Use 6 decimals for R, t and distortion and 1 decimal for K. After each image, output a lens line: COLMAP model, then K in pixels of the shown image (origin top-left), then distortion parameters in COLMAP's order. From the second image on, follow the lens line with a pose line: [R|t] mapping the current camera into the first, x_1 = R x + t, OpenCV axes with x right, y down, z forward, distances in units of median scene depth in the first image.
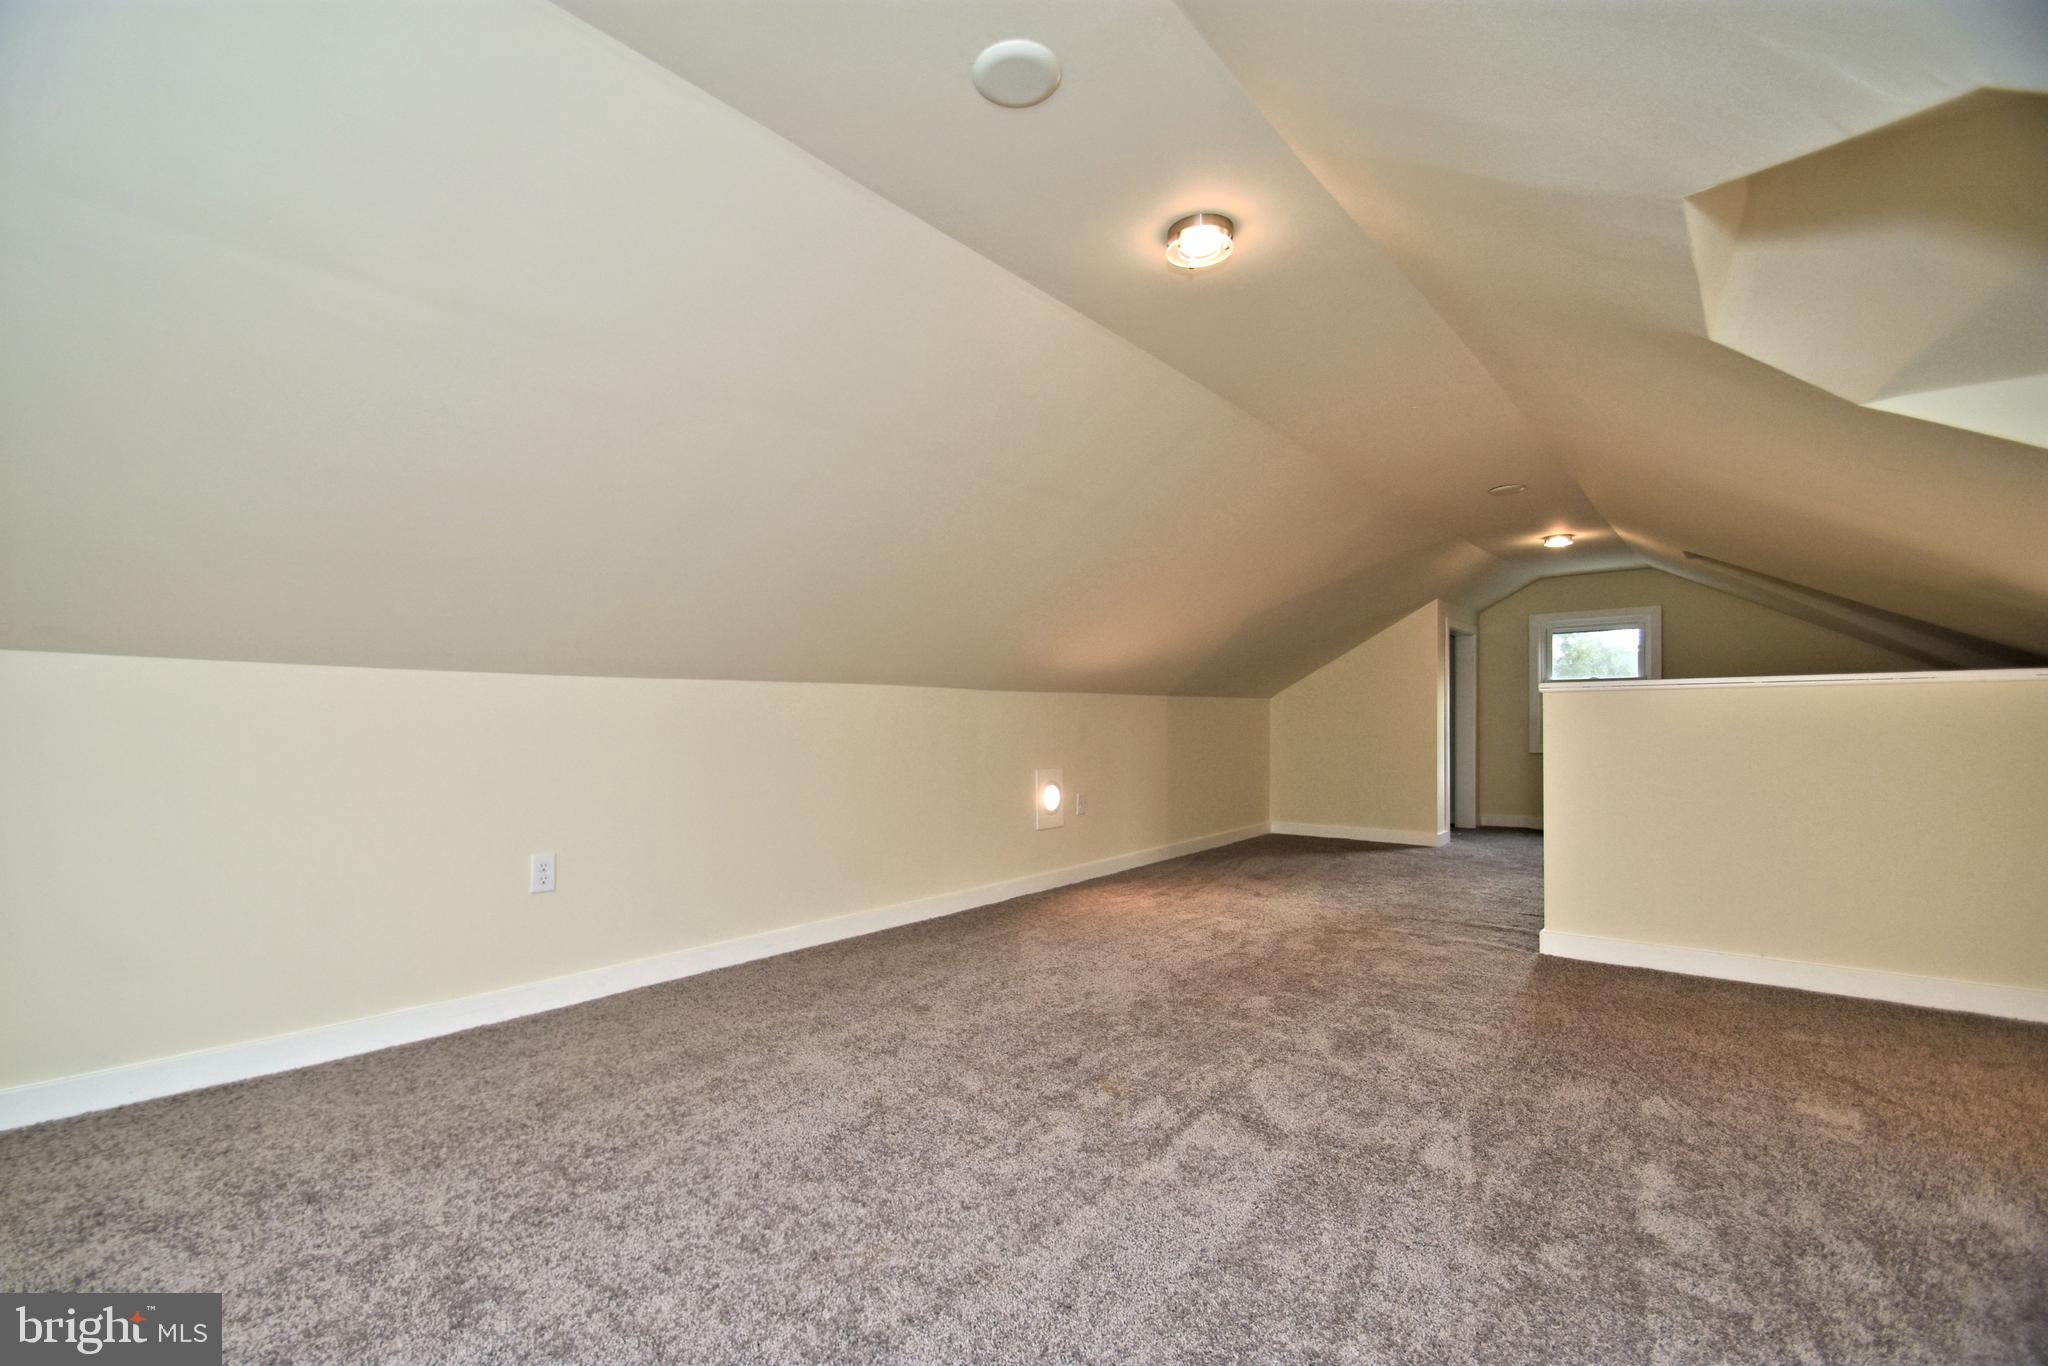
lens RADIAL K [[900.8, 0, 990.2], [0, 900.8, 717.6], [0, 0, 1]] dist [-0.034032, -0.000185]
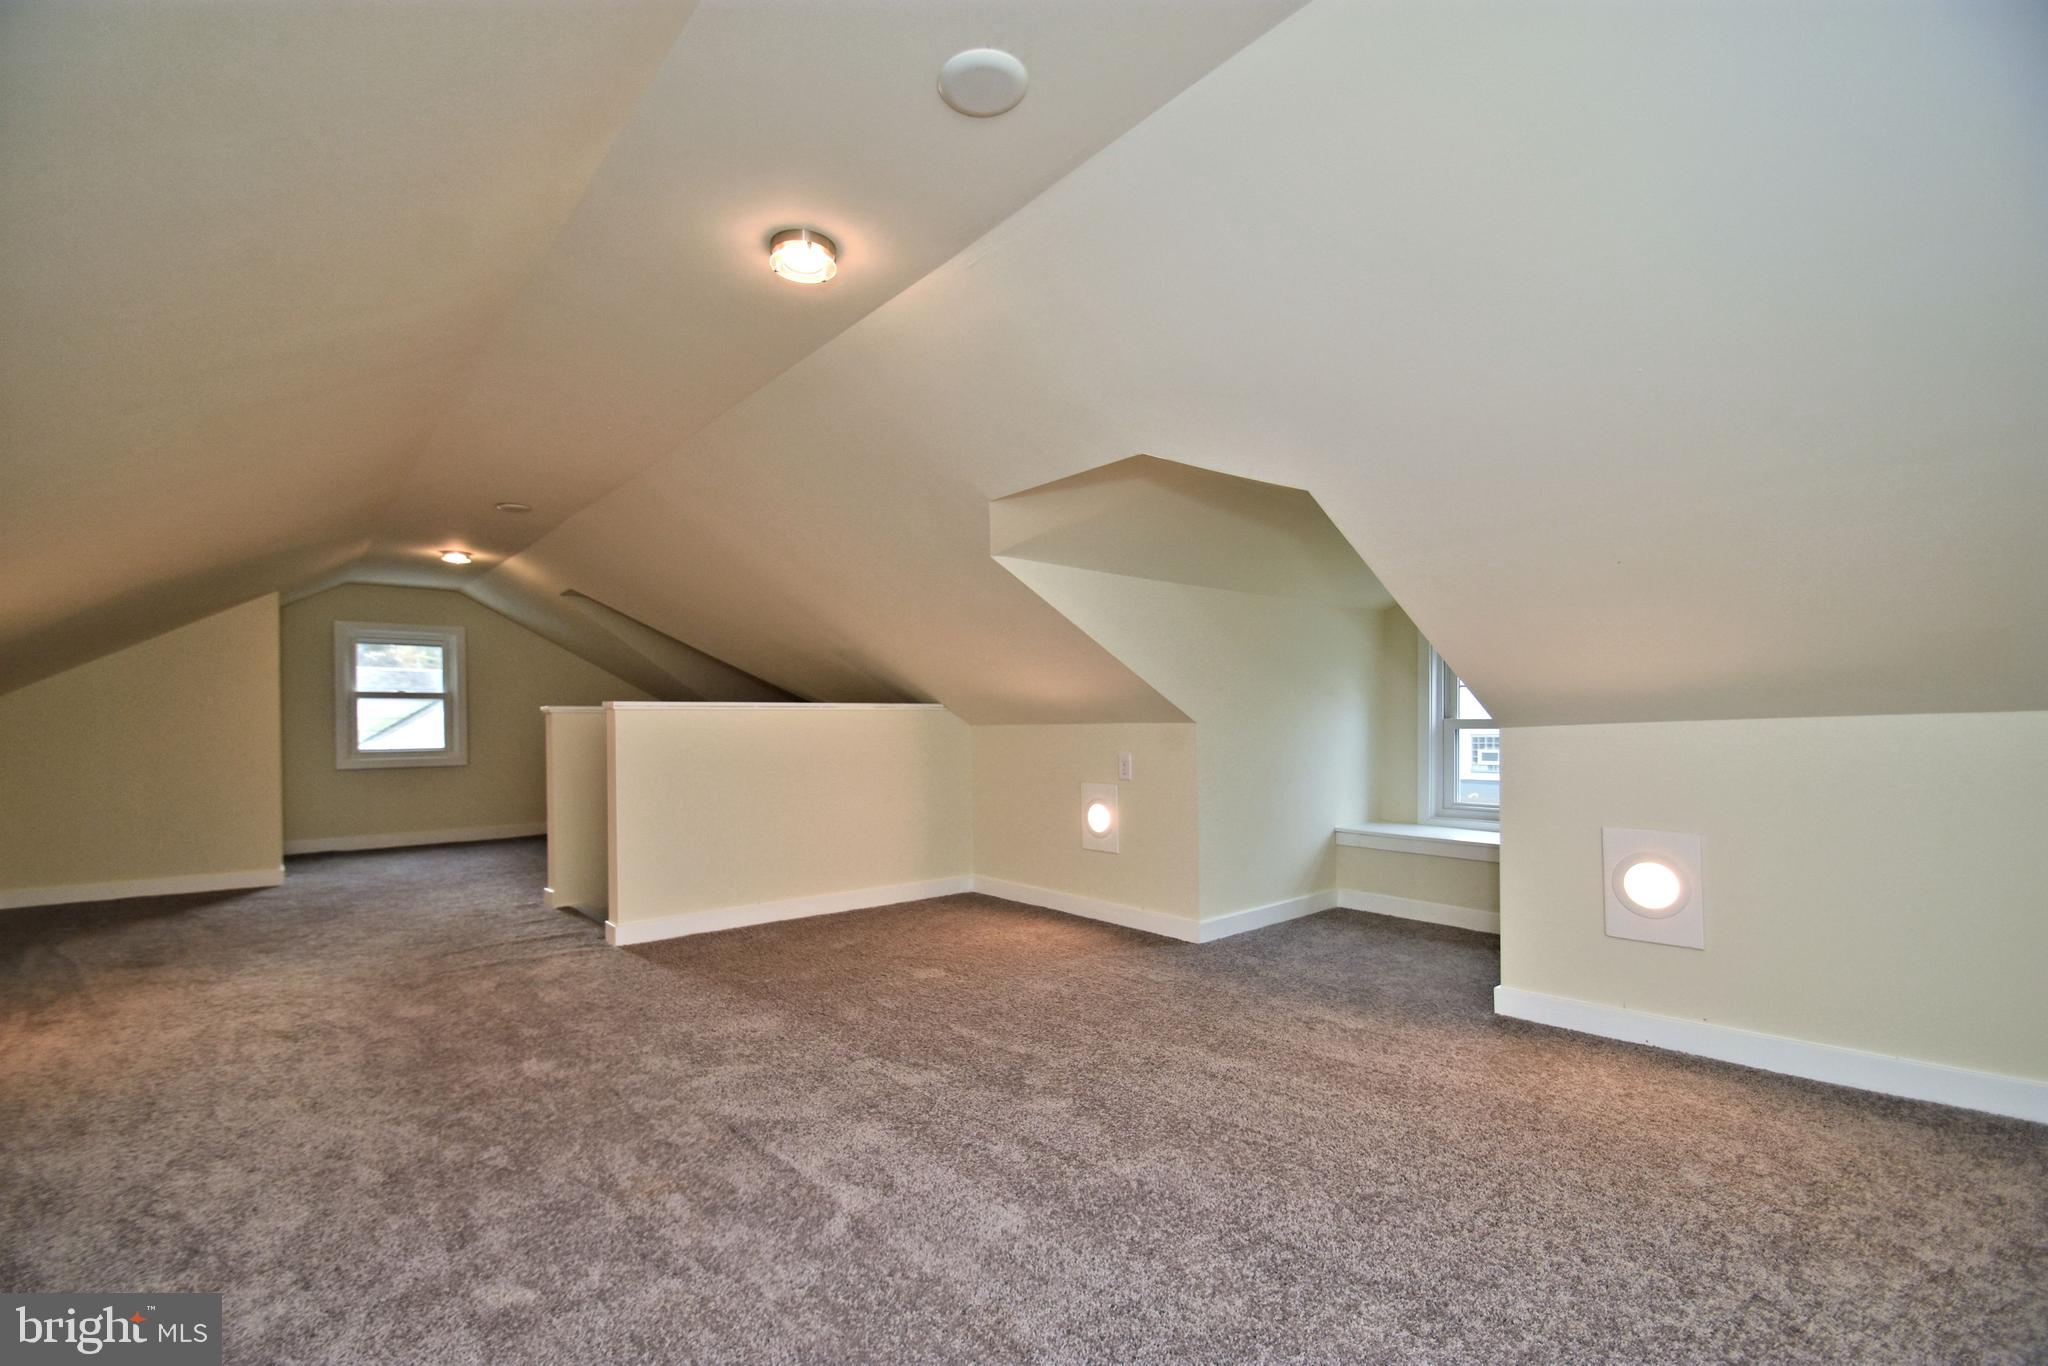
lens RADIAL K [[900.8, 0, 990.2], [0, 900.8, 717.6], [0, 0, 1]] dist [-0.034032, -0.000185]
pose [[0.155144, 0.002194, 0.987889, -0.393199], [0.006980, 0.999970, -0.003317, -0.011540], [-0.987867, 0.007410, 0.155124, 0.350204]]
